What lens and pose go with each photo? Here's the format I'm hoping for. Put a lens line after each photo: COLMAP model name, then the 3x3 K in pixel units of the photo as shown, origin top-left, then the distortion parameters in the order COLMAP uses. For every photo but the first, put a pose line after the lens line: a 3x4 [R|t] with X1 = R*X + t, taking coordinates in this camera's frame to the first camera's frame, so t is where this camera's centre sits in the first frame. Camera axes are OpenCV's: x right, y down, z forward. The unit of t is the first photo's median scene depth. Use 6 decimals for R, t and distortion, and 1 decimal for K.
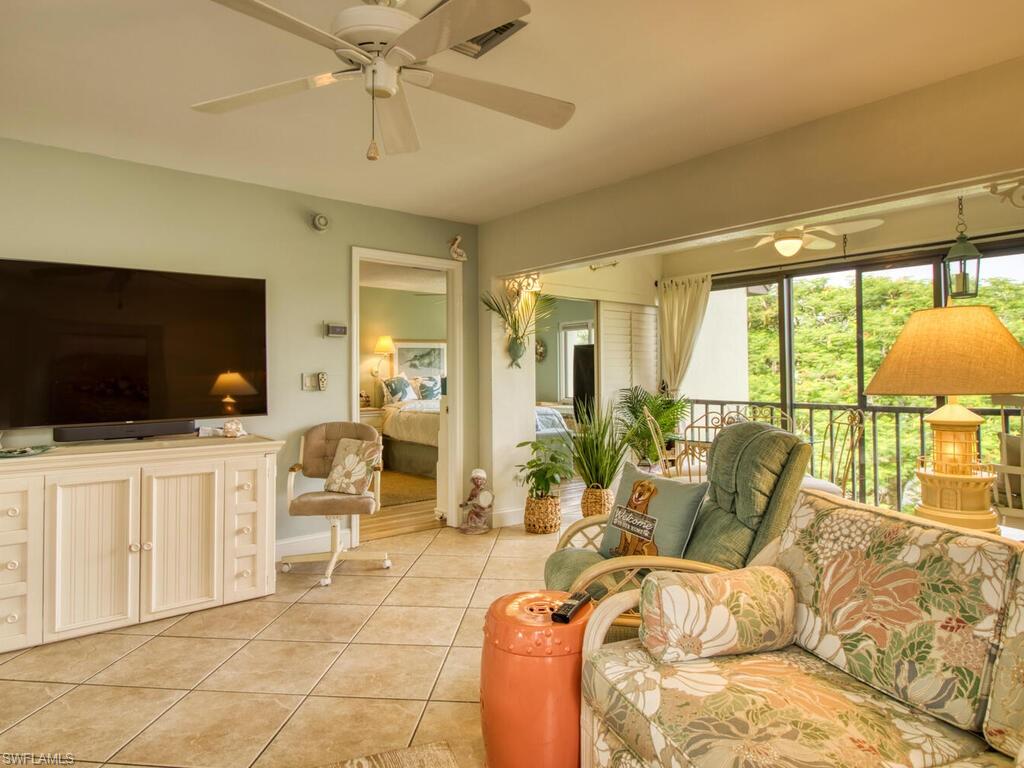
lens RADIAL K [[630.0, 0, 511.8], [0, 630.0, 354.8], [0, 0, 1]] dist [-0.004232, -0.001354]
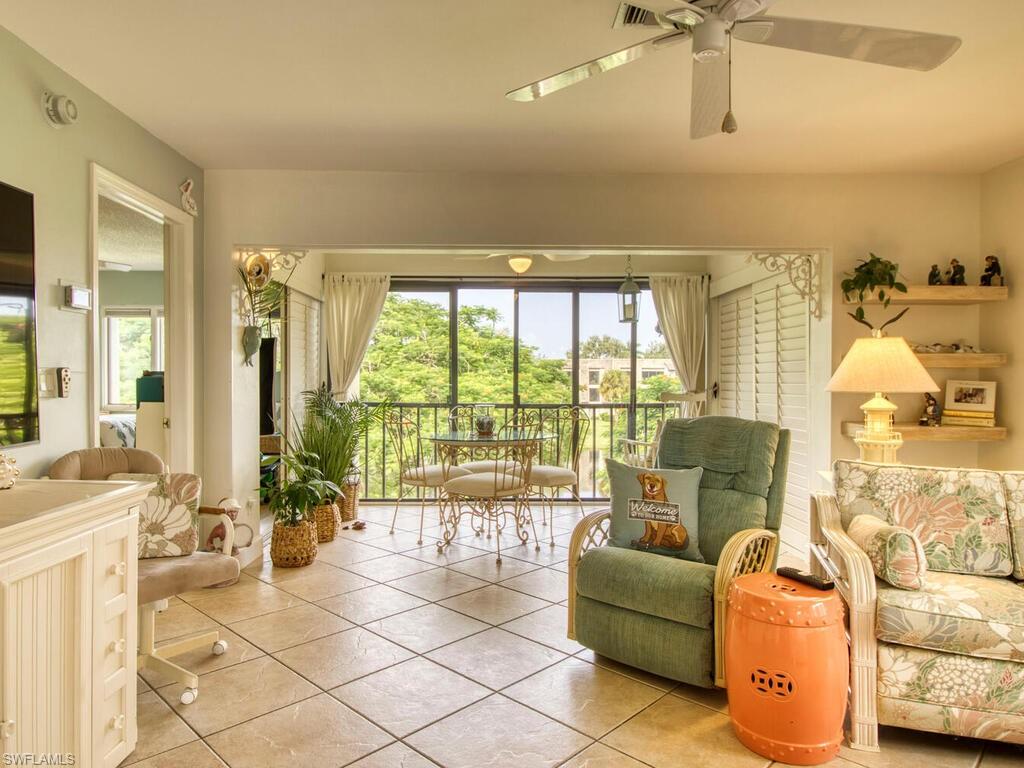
lens RADIAL K [[653.3, 0, 493.4], [0, 653.3, 383.2], [0, 0, 1]] dist [-0.001772, -0.005742]
pose [[0.636385, 0.001966, 0.771369, -0.432230], [-0.033731, 0.999111, 0.025282, 0.011767], [-0.770634, -0.042108, 0.635886, 0.251687]]
